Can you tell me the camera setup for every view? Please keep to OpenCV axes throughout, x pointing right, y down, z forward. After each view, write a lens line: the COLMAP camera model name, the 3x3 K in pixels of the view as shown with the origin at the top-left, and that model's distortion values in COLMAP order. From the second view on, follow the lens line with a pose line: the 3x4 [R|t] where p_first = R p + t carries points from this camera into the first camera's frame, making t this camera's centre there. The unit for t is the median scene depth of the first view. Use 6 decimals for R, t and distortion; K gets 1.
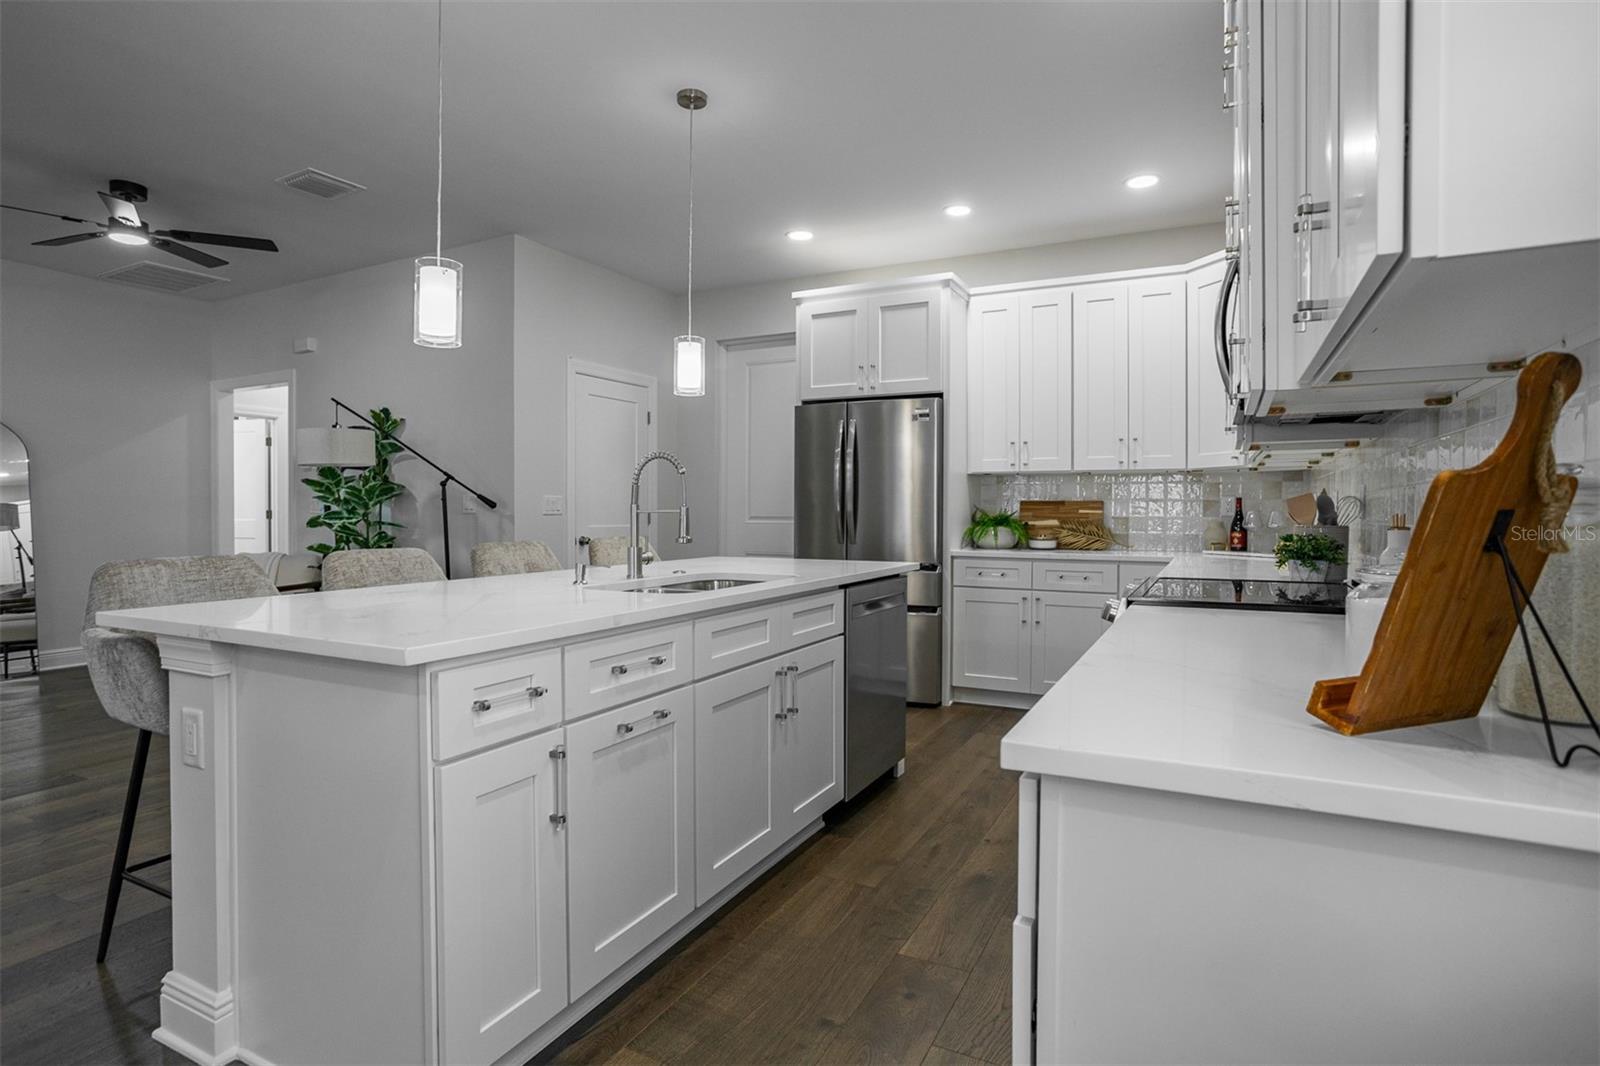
lens RADIAL K [[818.8, 0, 805.5], [0, 818.8, 520.3], [0, 0, 1]] dist [-0.032635, 0.000822]
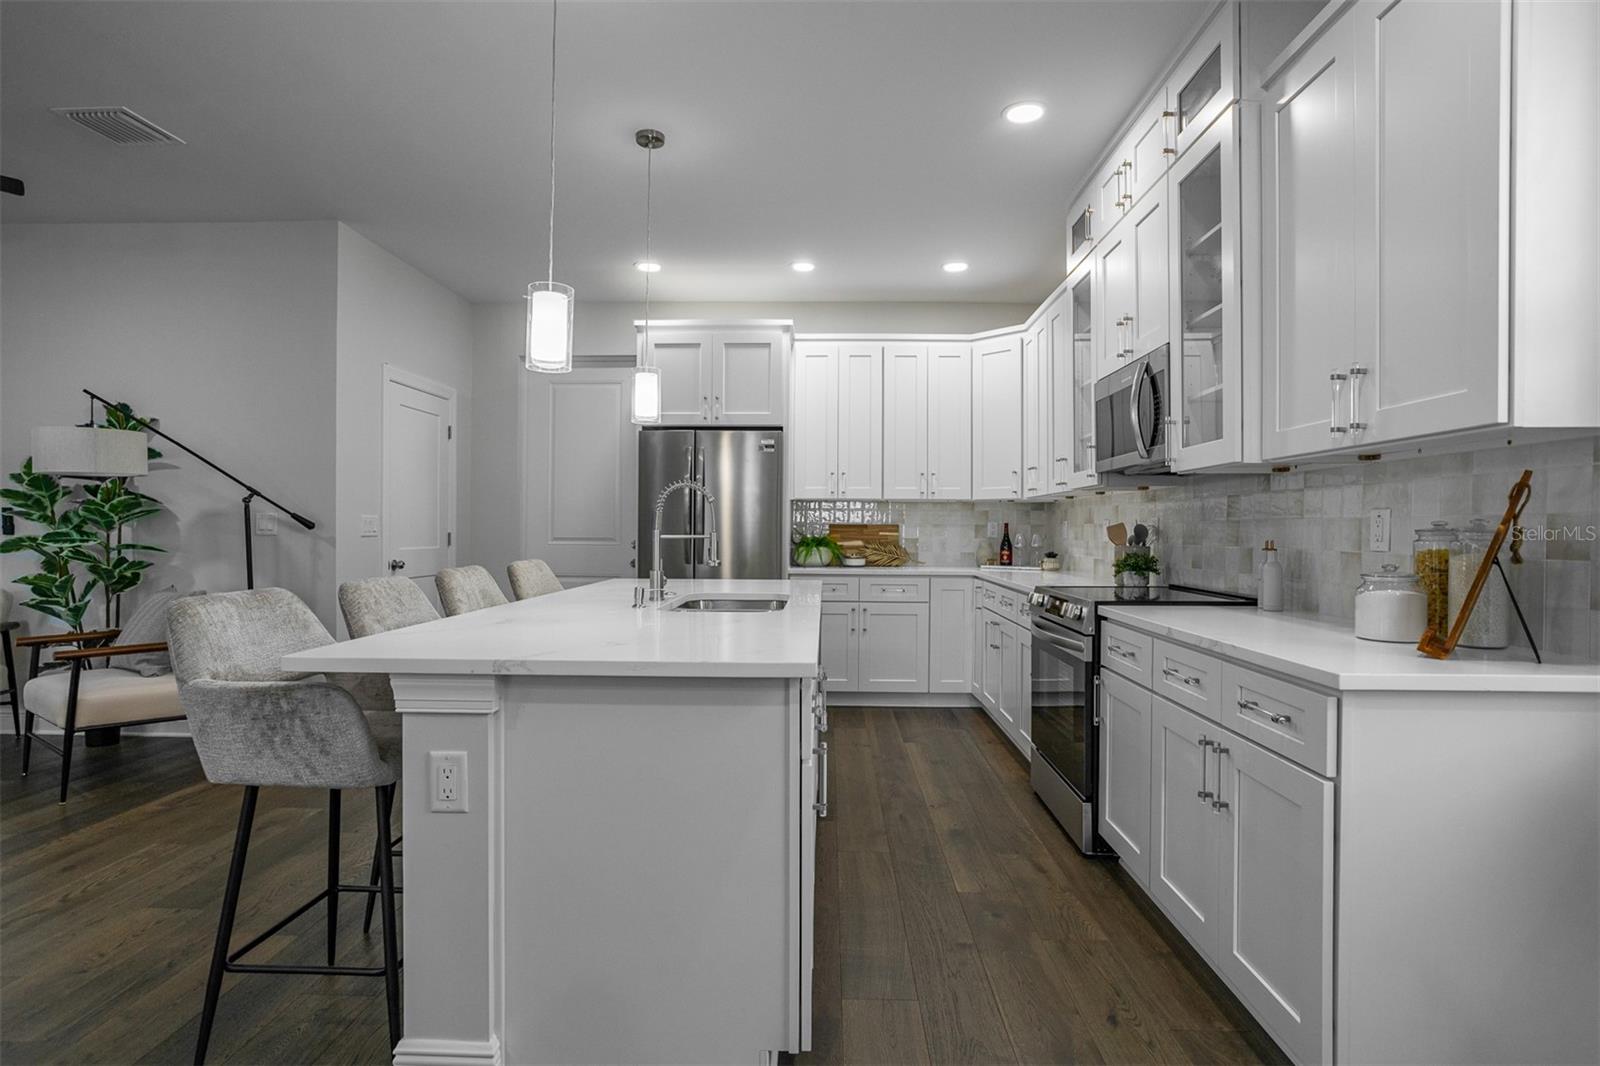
lens RADIAL K [[817.8, 0, 800.0], [0, 817.8, 533.0], [0, 0, 1]] dist [-0.056178, 0.031823]
pose [[0.903719, 0.001704, 0.428122, -0.282260], [0.001133, 0.999979, -0.006372, -0.004630], [-0.428124, 0.006244, 0.903698, -0.010957]]
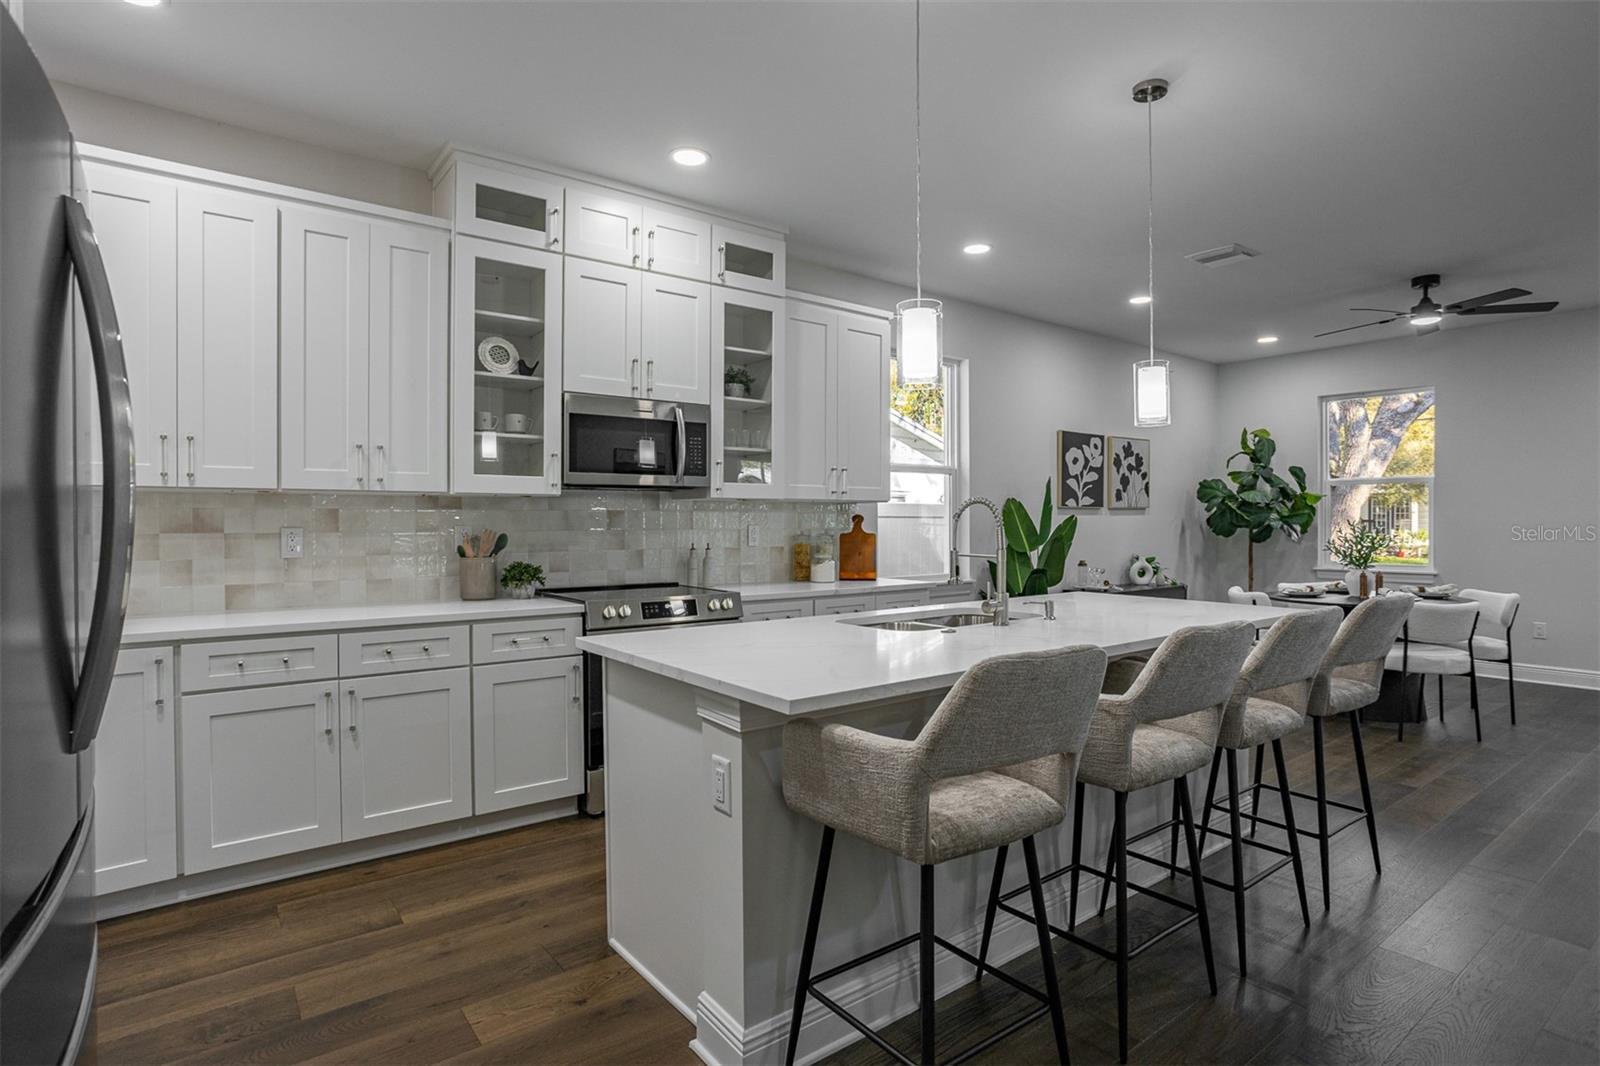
lens RADIAL K [[817.8, 0, 800.0], [0, 817.8, 533.0], [0, 0, 1]] dist [-0.056178, 0.031823]
pose [[-0.903321, -0.009282, 0.428865, -0.234135], [0.002529, 0.999633, 0.026964, -0.038735], [-0.428958, 0.025442, -0.902966, 1.140565]]
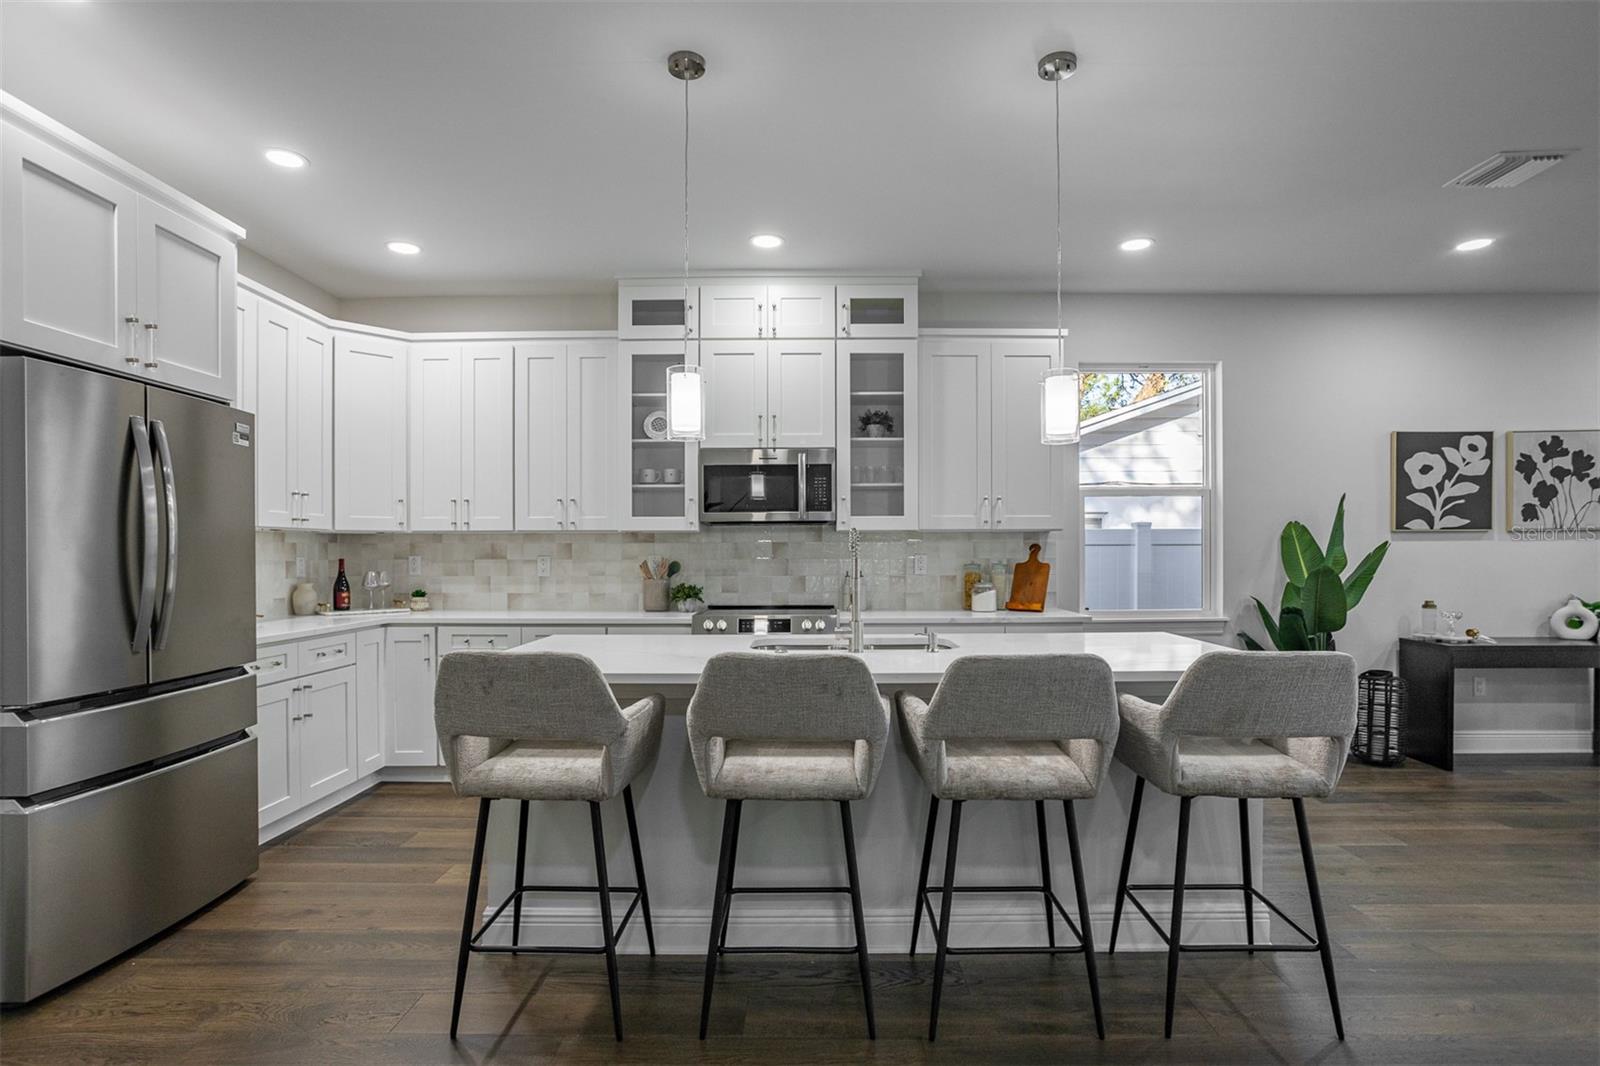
lens RADIAL K [[809.6, 0, 798.1], [0, 809.6, 566.3], [0, 0, 1]] dist [-0.028513, 0.002350]
pose [[-0.448137, -0.015277, 0.893835, -0.612685], [0.013184, 0.999632, 0.023695, -0.033099], [-0.893868, 0.022403, -0.447770, 0.875434]]
